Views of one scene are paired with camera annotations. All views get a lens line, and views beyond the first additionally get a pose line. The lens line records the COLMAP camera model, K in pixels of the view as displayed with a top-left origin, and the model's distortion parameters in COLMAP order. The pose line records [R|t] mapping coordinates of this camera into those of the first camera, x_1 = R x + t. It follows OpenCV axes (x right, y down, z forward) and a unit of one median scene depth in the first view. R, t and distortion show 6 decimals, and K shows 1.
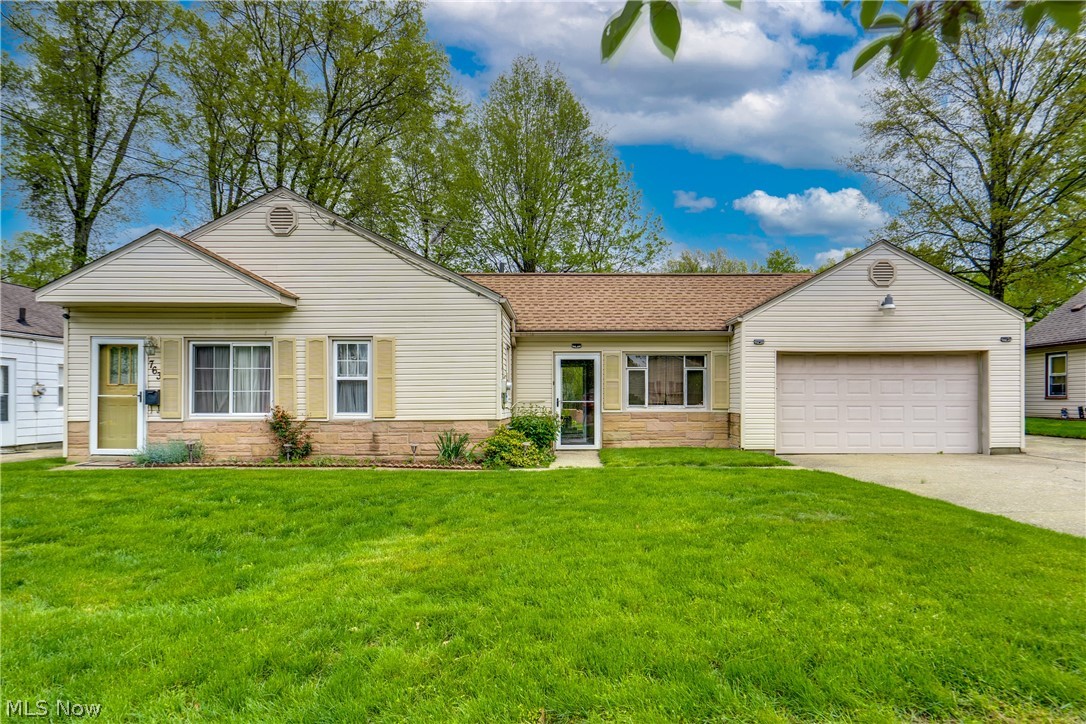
lens RADIAL K [[491.7, 0, 547.5], [0, 491.7, 365.7], [0, 0, 1]] dist [0.001234, 0.000832]
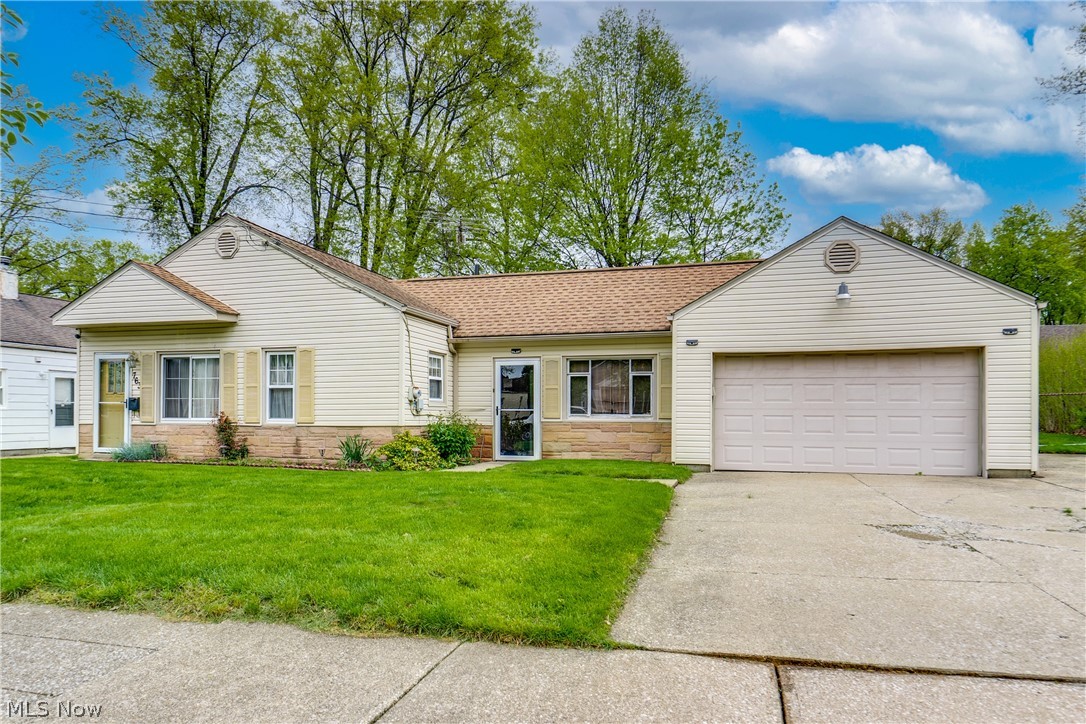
lens RADIAL K [[591.6, 0, 543.0], [0, 591.6, 369.3], [0, 0, 1]] dist [0.003711, 0.000588]
pose [[0.967261, -0.013924, -0.253402, 0.442433], [0.012495, 0.999896, -0.007249, 0.004147], [0.253476, 0.003845, 0.967334, -0.100173]]
